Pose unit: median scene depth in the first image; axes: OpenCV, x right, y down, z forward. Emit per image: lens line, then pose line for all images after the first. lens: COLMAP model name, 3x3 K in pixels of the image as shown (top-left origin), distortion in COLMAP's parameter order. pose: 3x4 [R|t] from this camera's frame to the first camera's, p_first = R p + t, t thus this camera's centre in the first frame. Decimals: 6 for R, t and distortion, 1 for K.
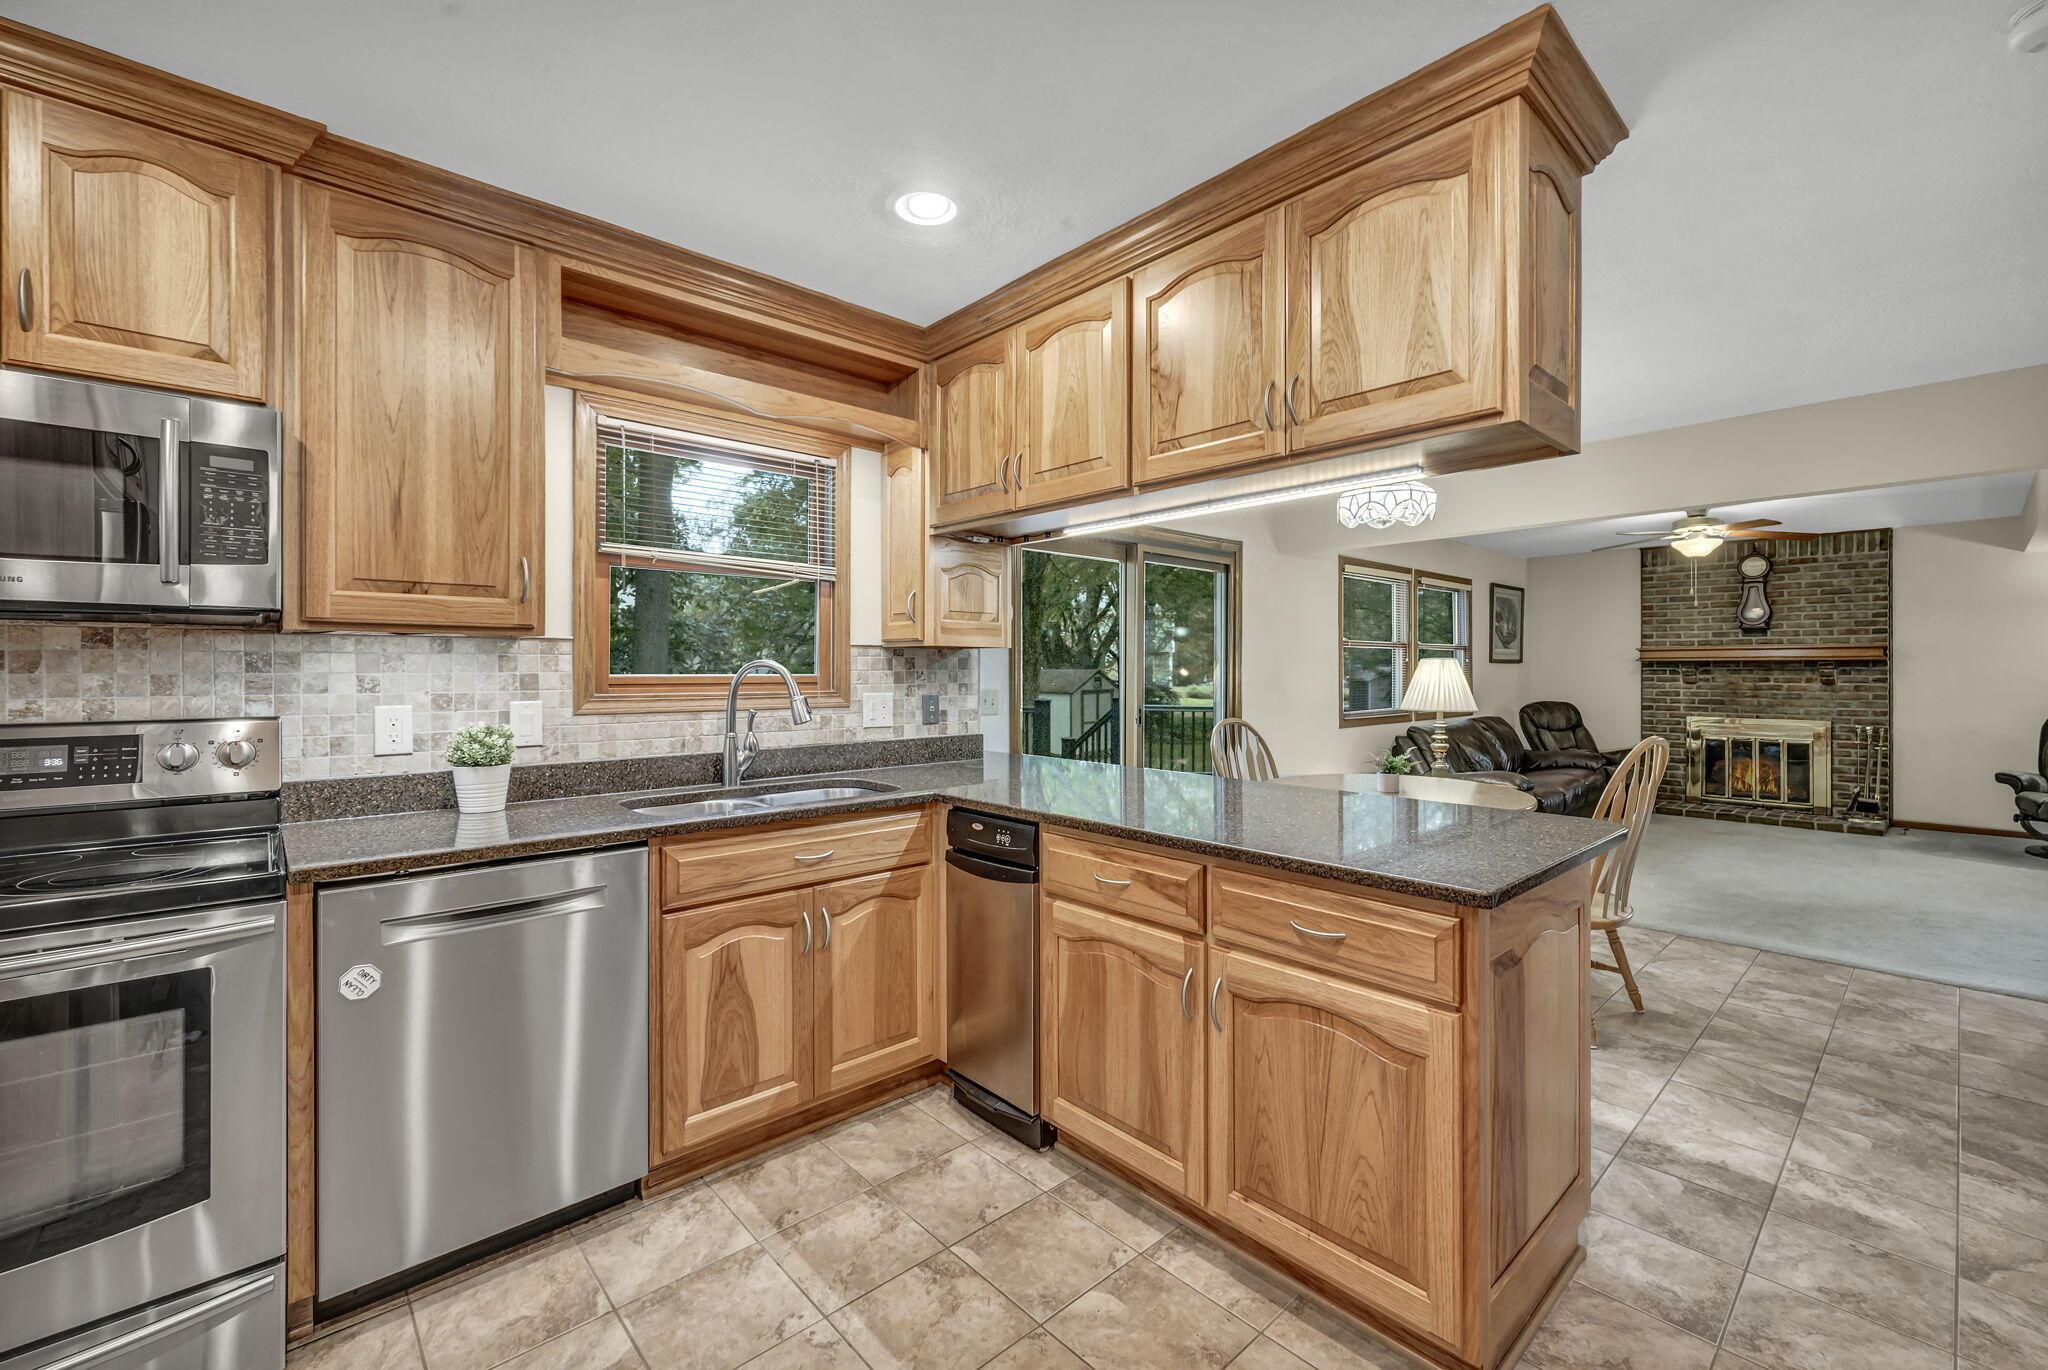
lens RADIAL K [[849.5, 0, 1022.1], [0, 849.5, 672.7], [0, 0, 1]] dist [-0.002091, -0.000321]
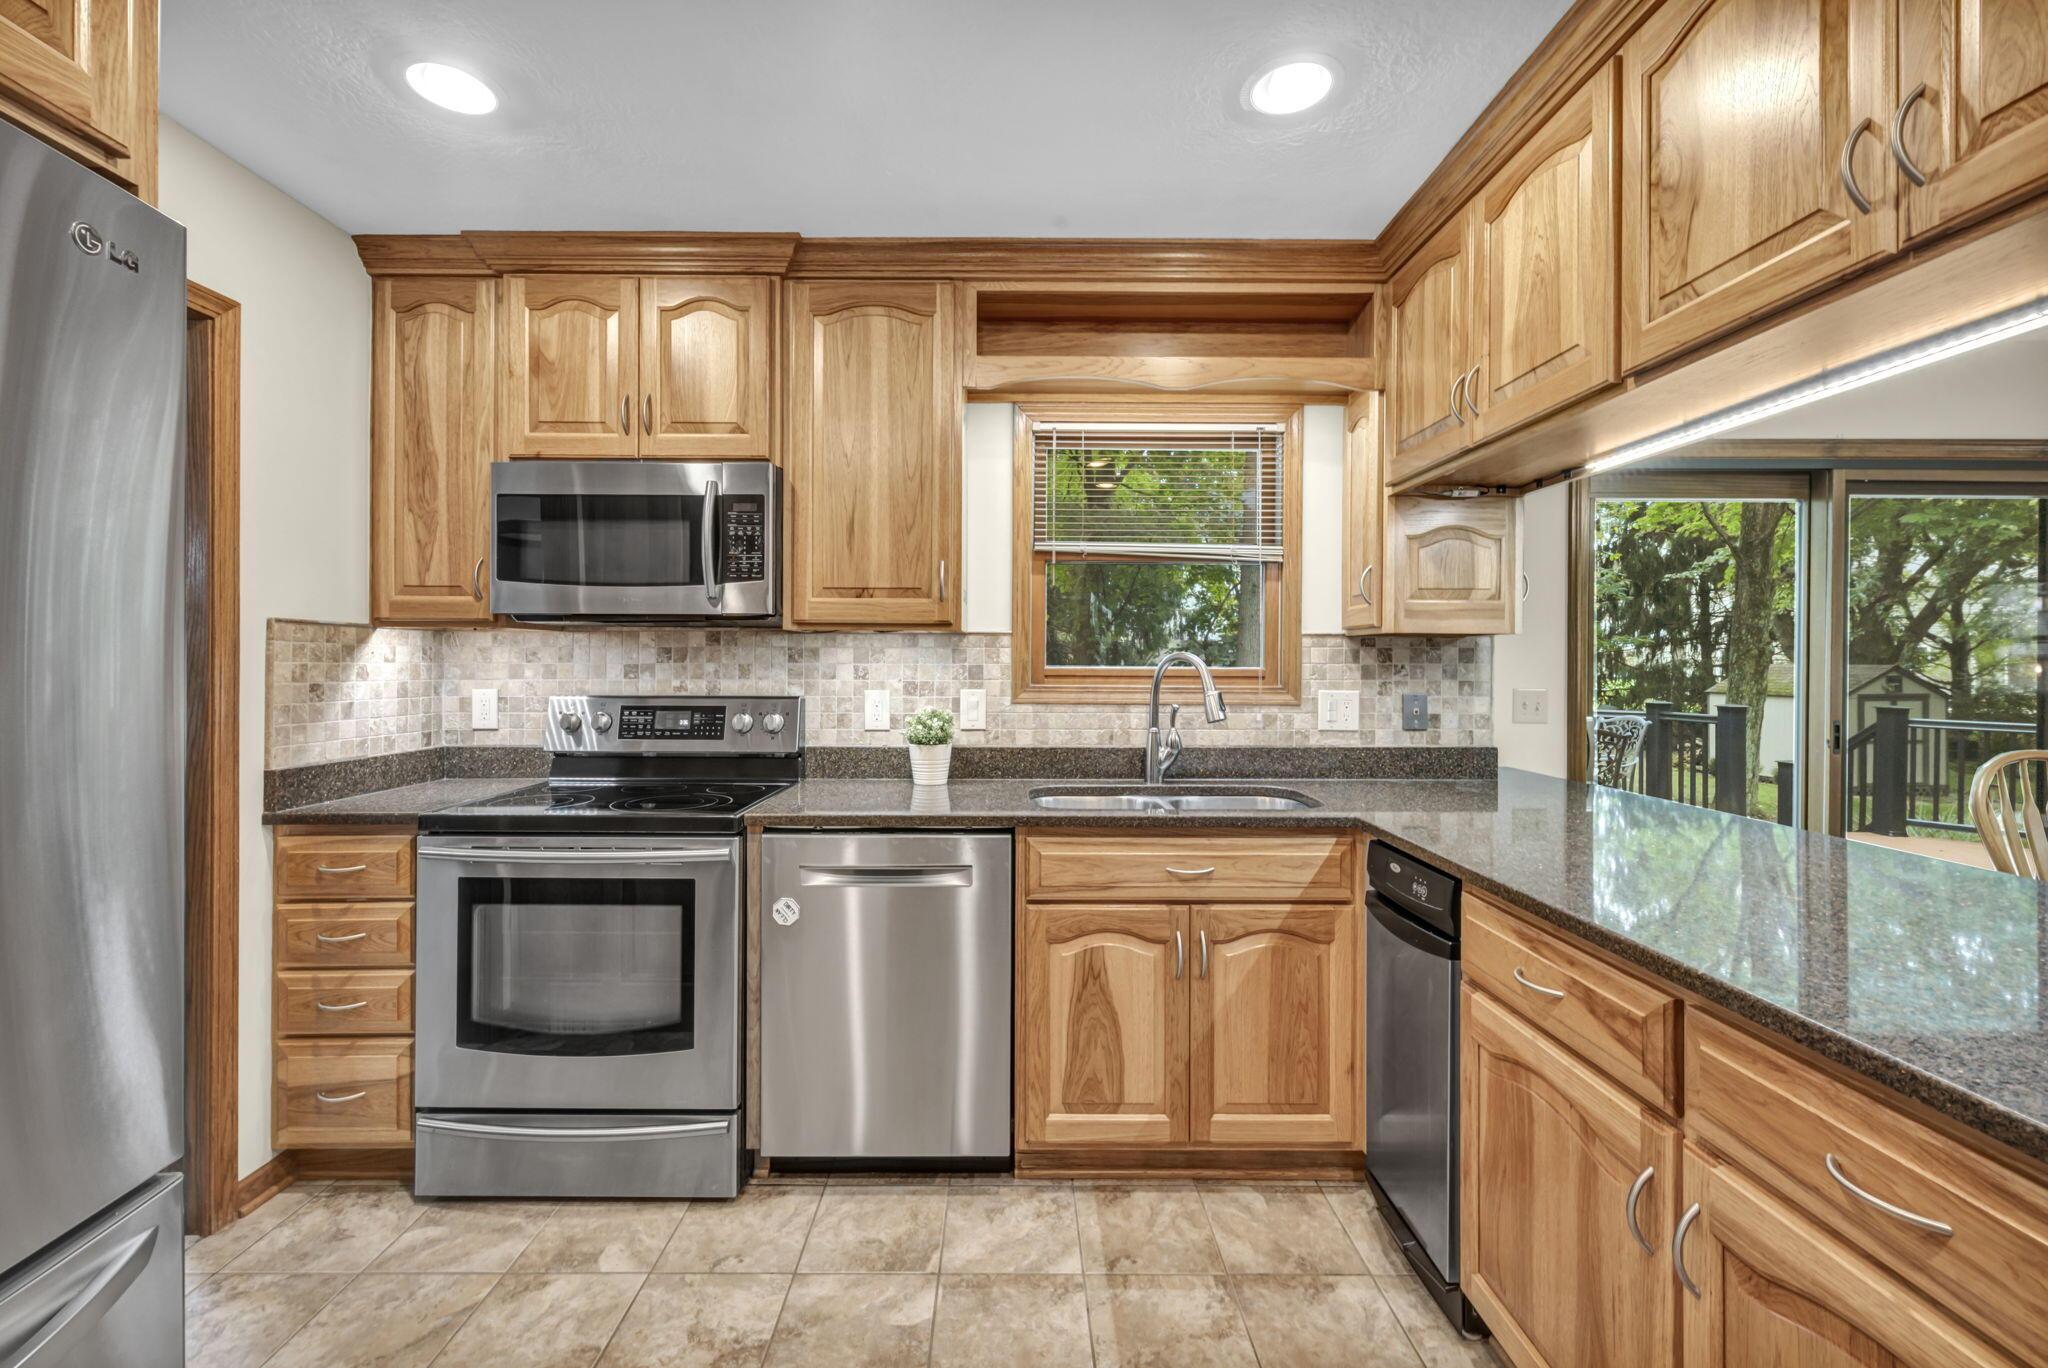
lens RADIAL K [[849.5, 0, 1021.6], [0, 849.5, 664.0], [0, 0, 1]] dist [-0.002091, -0.000321]
pose [[0.742407, 0.004524, -0.669934, 0.265930], [-0.005862, 0.999983, 0.000258, -0.000759], [0.669923, 0.003736, 0.742421, 0.262741]]
